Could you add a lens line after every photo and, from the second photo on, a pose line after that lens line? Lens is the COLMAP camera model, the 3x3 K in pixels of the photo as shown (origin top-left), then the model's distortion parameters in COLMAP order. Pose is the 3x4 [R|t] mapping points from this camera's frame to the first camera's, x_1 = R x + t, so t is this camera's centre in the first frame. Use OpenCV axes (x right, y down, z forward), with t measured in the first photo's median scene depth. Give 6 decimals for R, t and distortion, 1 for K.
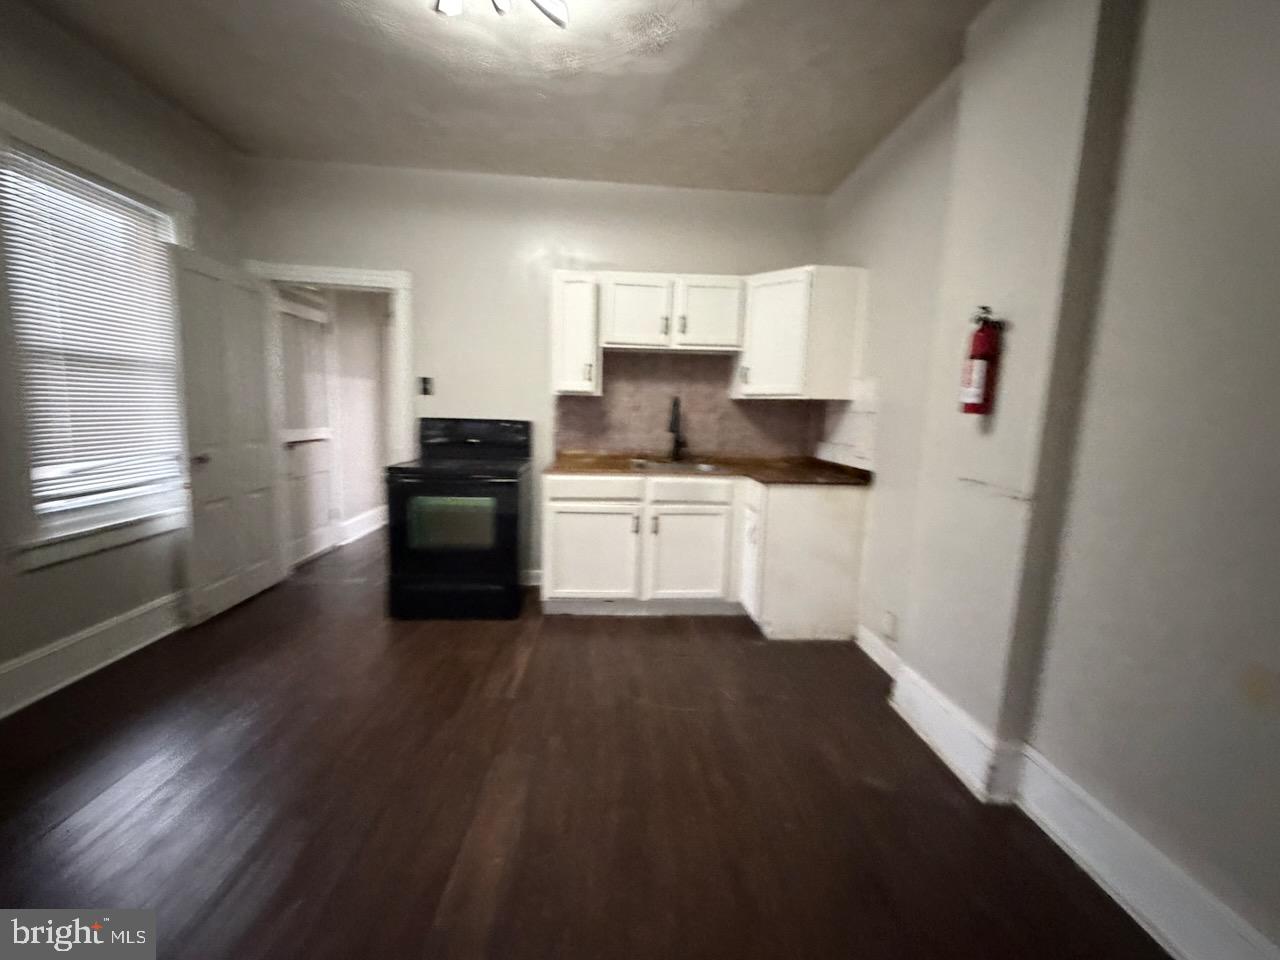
lens RADIAL K [[522.3, 0, 644.3], [0, 522.3, 475.1], [0, 0, 1]] dist [0.001348, -0.000134]
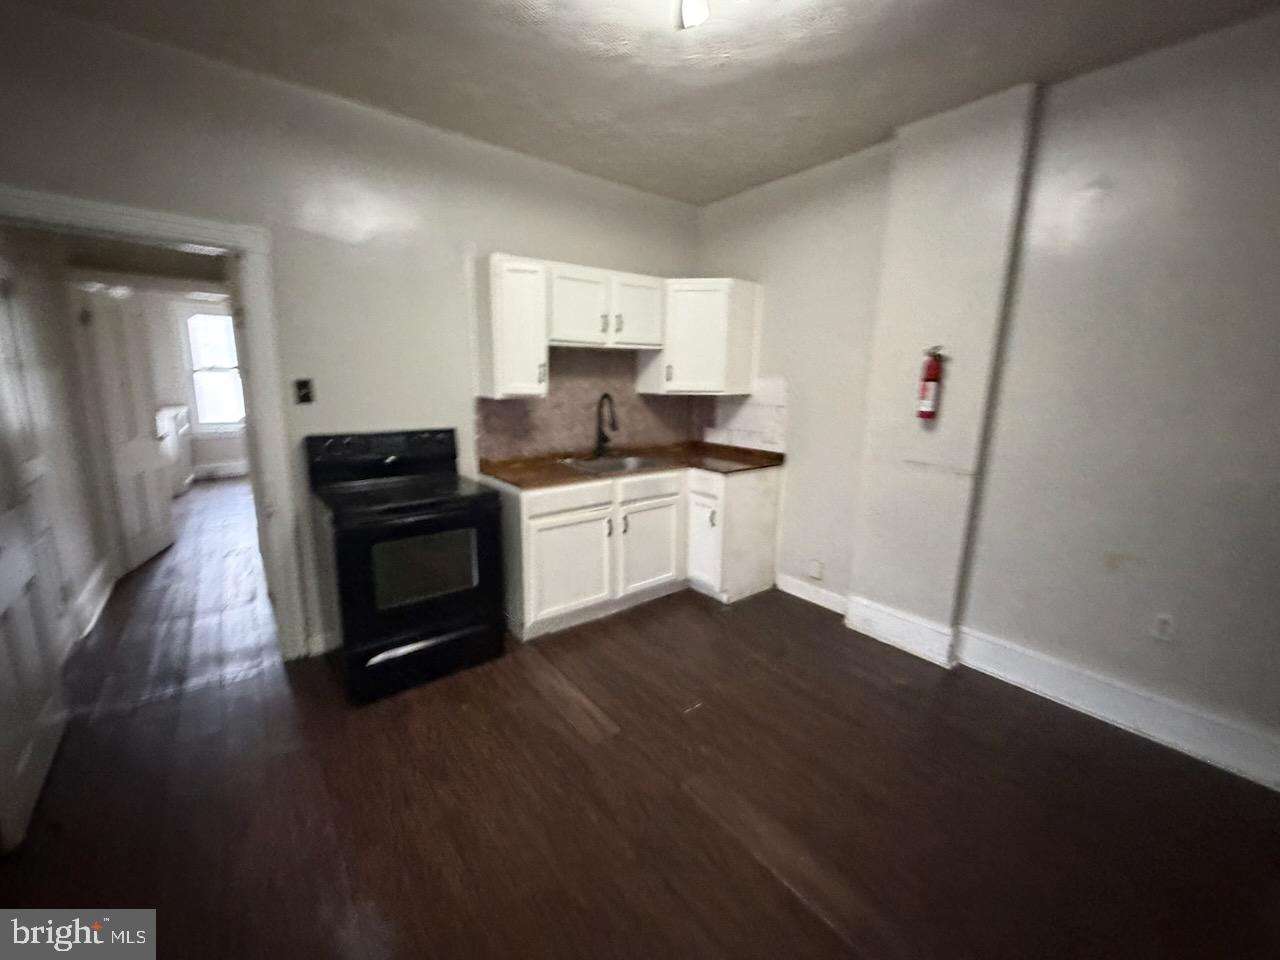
lens RADIAL K [[522.3, 0, 646.0], [0, 522.3, 476.7], [0, 0, 1]] dist [0.001348, -0.000134]
pose [[0.822754, -0.125092, 0.554461, -0.492202], [0.080032, 0.991259, 0.104881, -0.100216], [-0.562735, -0.041917, 0.825574, 0.133387]]
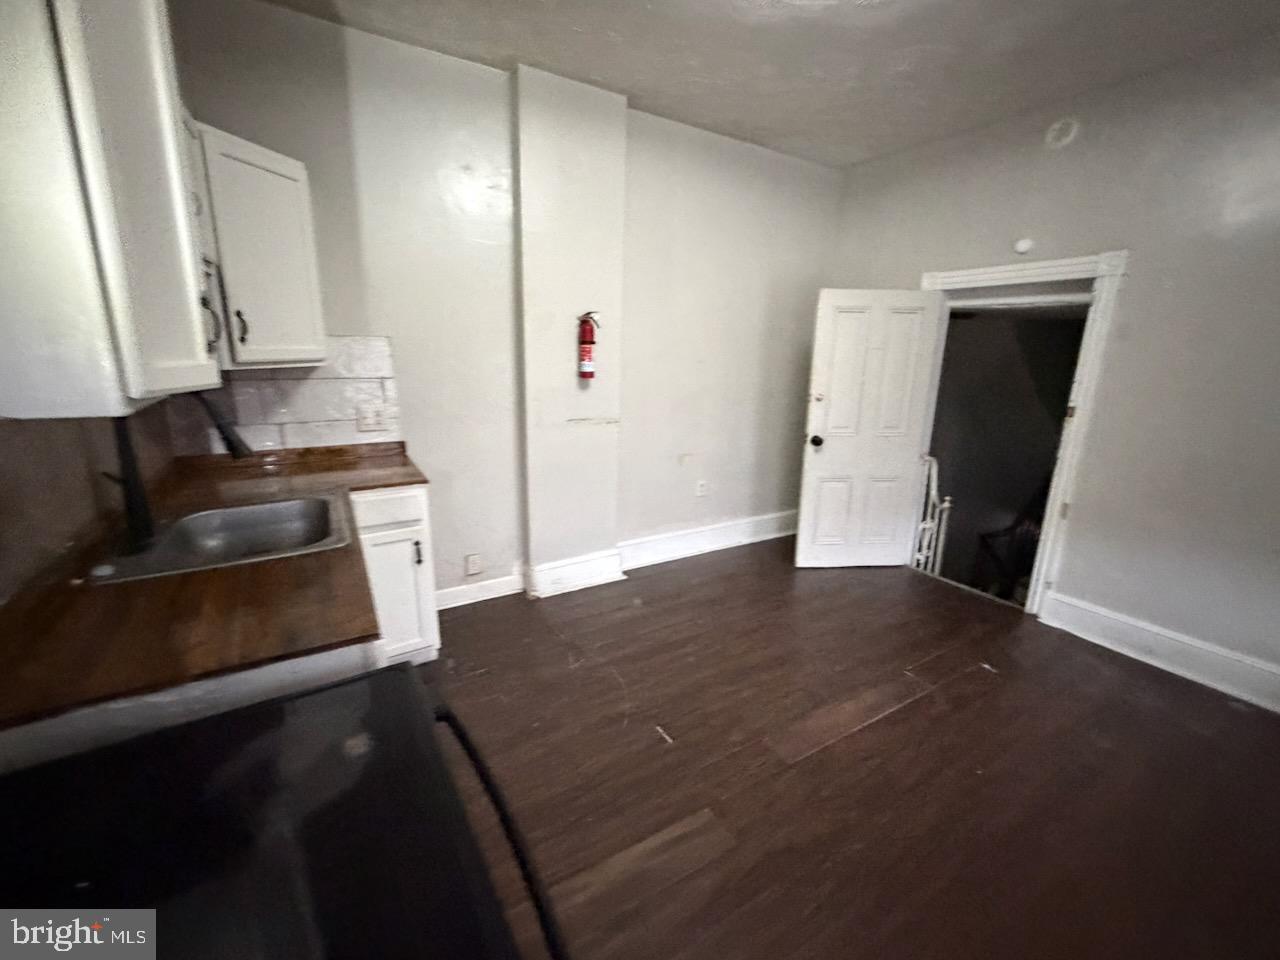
lens RADIAL K [[522.3, 0, 634.5], [0, 522.3, 475.2], [0, 0, 1]] dist [0.001348, -0.000134]
pose [[-0.451377, -0.254276, 0.855338, -0.516301], [0.076259, 0.944042, 0.320889, -0.198492], [-0.889069, 0.210069, -0.406728, 0.928063]]
